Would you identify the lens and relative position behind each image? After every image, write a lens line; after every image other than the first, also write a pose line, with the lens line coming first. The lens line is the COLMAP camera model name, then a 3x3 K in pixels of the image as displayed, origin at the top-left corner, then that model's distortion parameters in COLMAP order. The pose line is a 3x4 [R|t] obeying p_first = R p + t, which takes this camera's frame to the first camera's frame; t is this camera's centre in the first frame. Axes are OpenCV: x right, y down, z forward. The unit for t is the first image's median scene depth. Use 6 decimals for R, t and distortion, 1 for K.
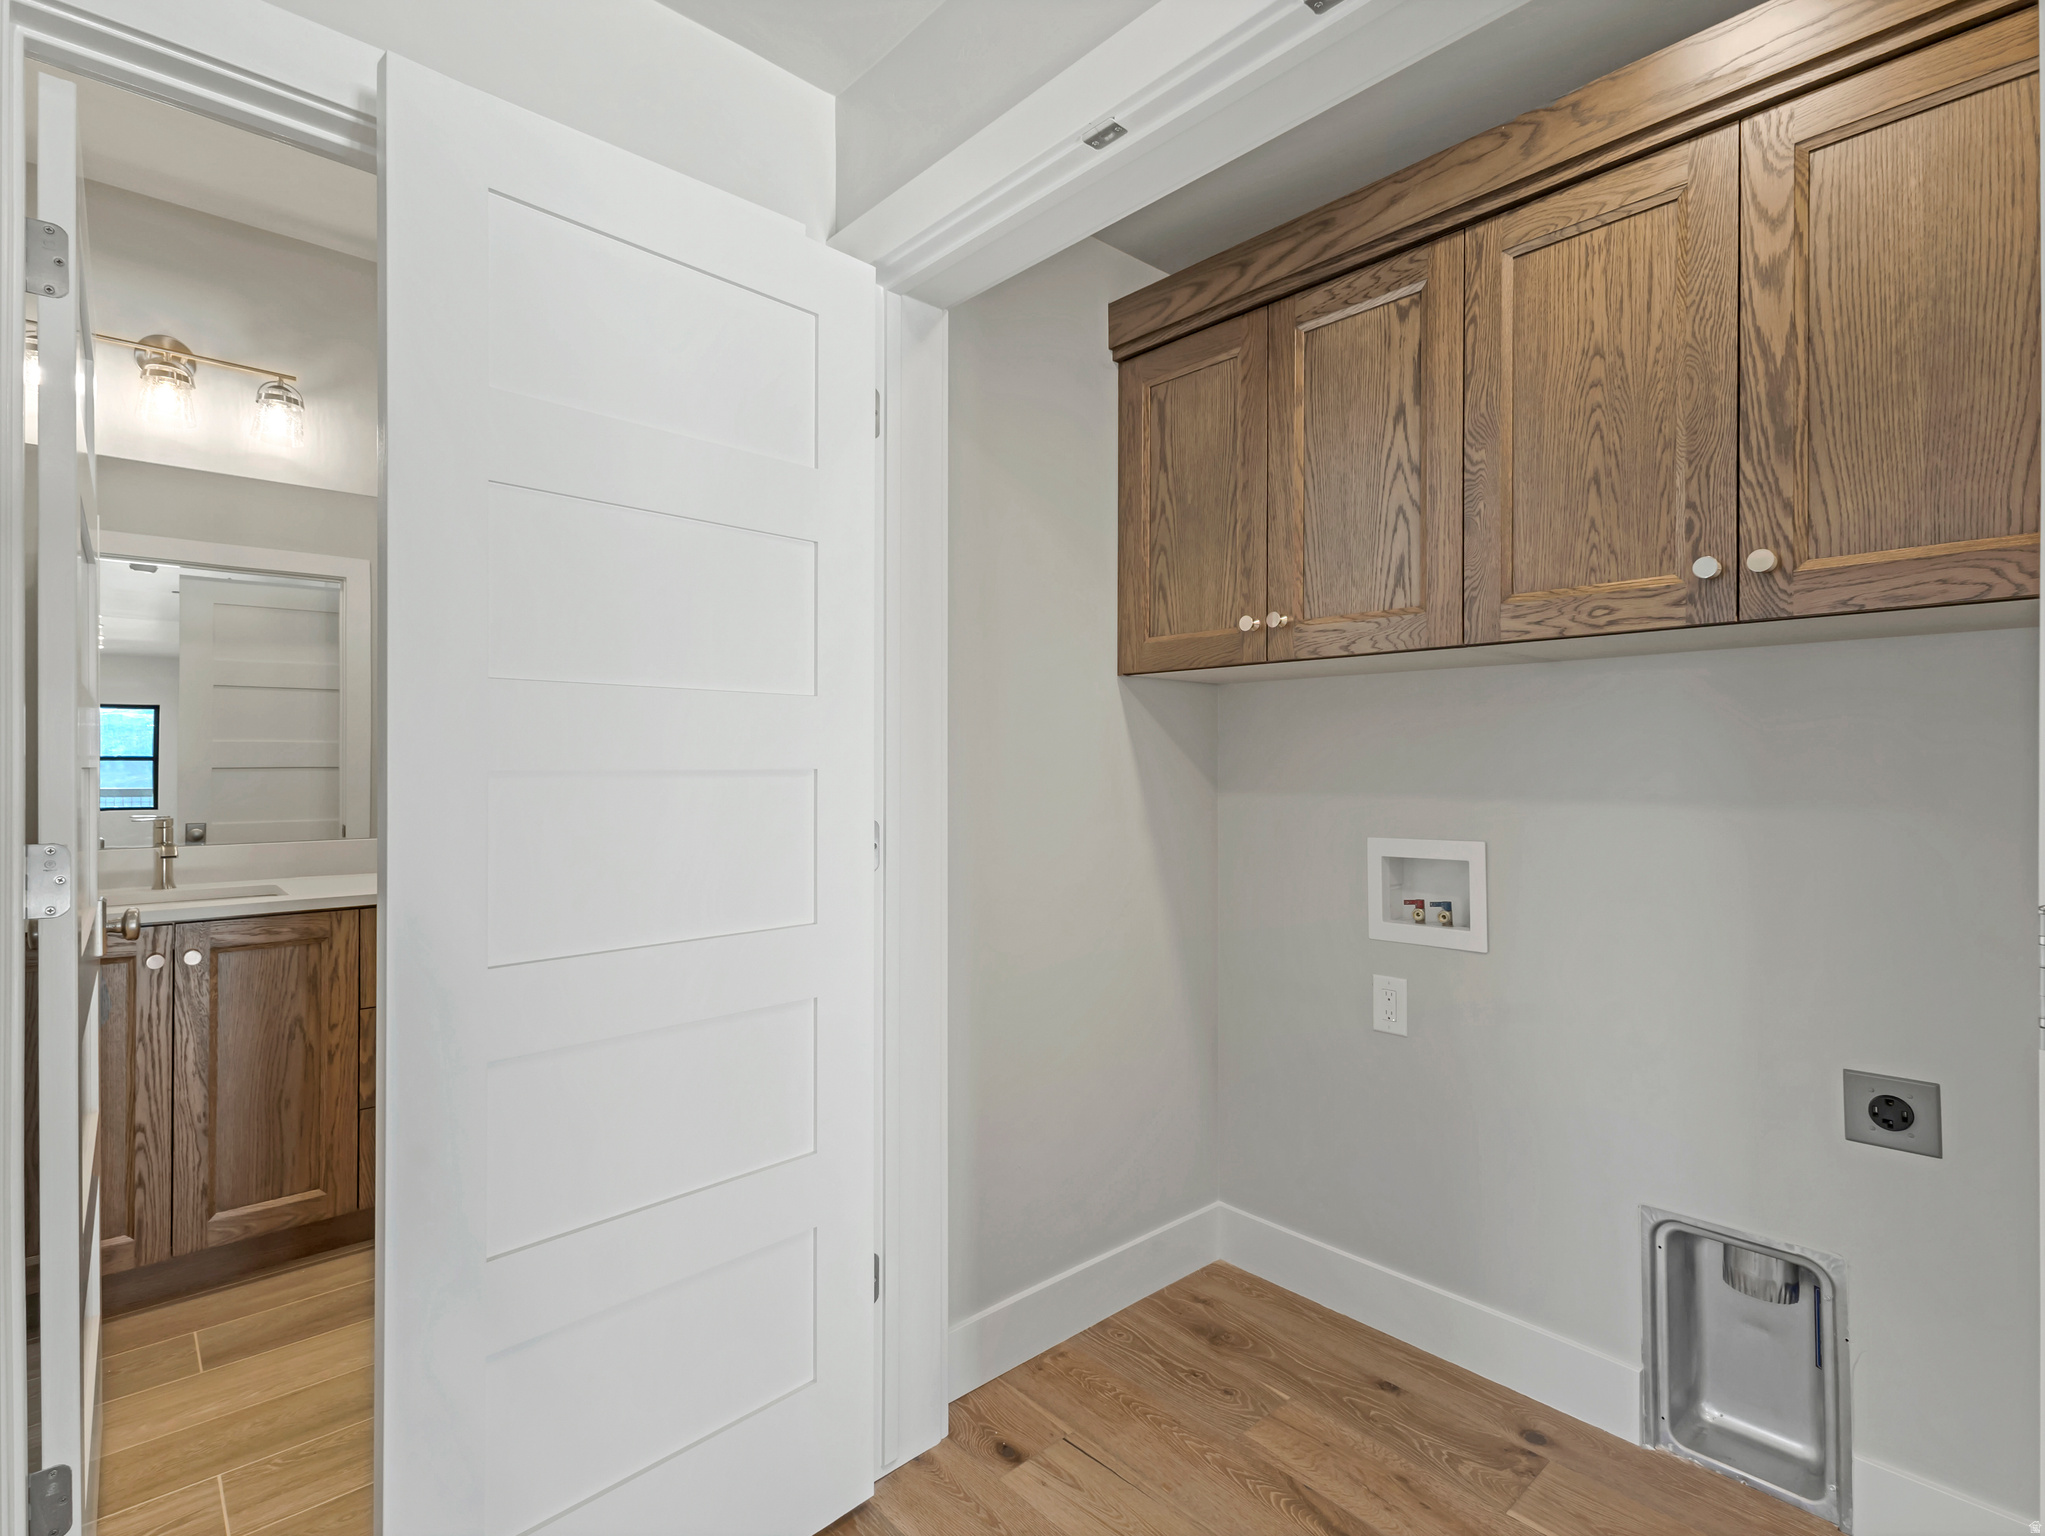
lens RADIAL K [[996.6, 0, 1029.8], [0, 996.6, 764.0], [0, 0, 1]] dist [0.009274, -0.000065]
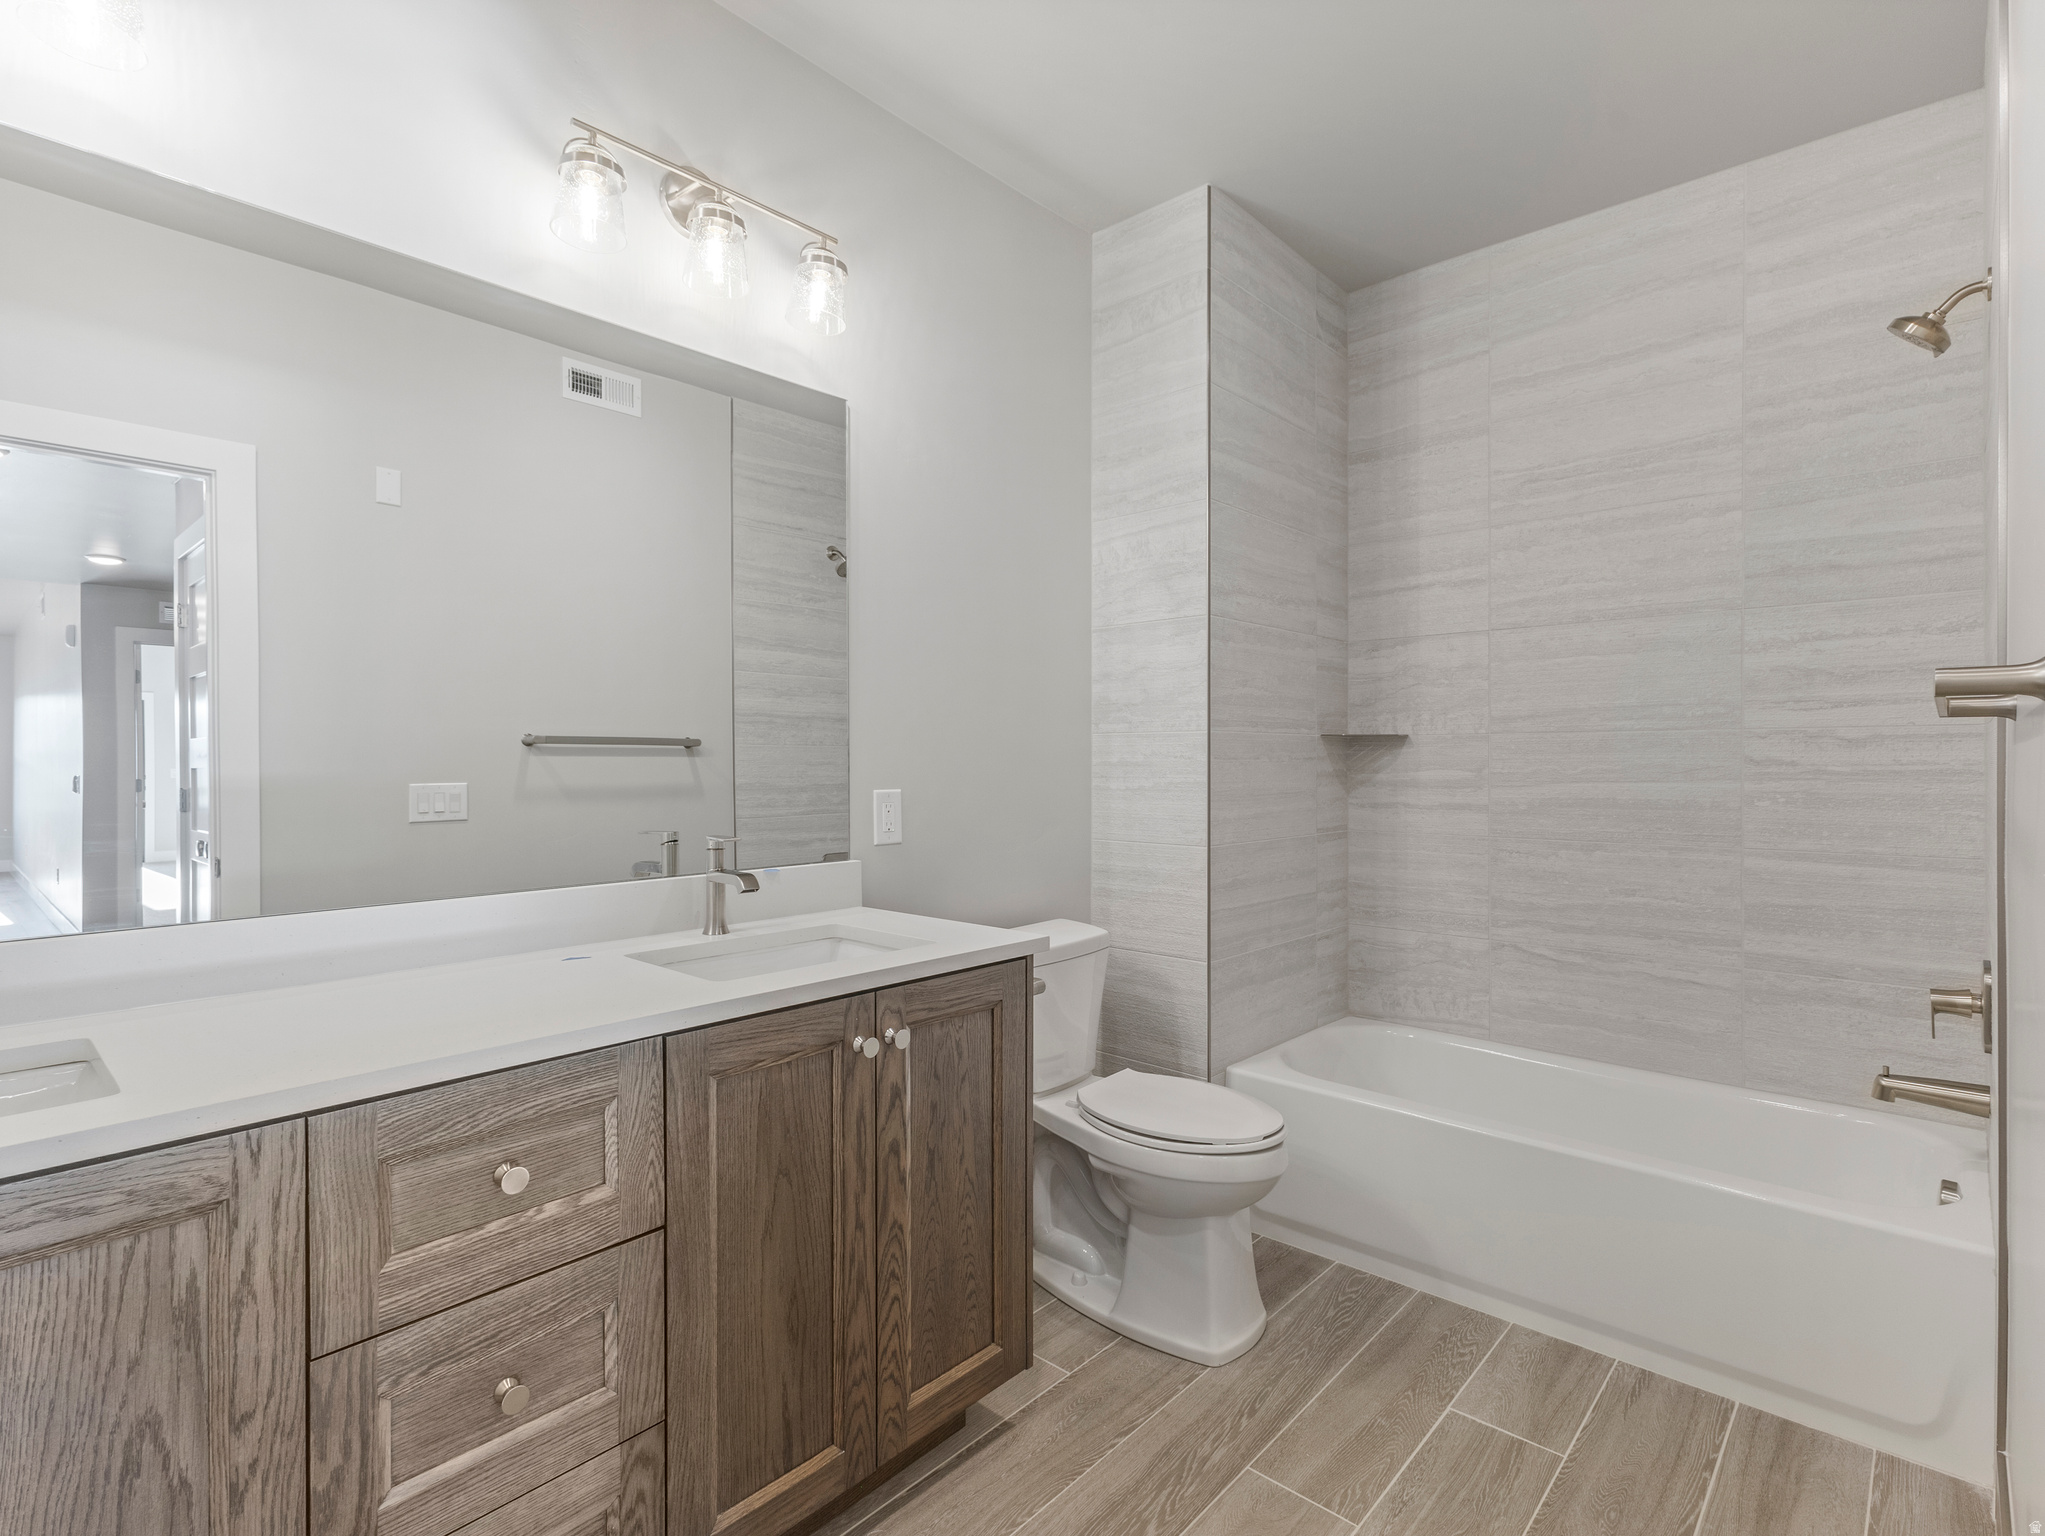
lens RADIAL K [[996.6, 0, 1029.8], [0, 996.6, 764.0], [0, 0, 1]] dist [0.009274, -0.000065]
pose [[0.995681, -0.005986, 0.092650, -0.514241], [0.005333, 0.999959, 0.007301, -0.003529], [-0.092690, -0.006775, 0.995672, 0.704332]]
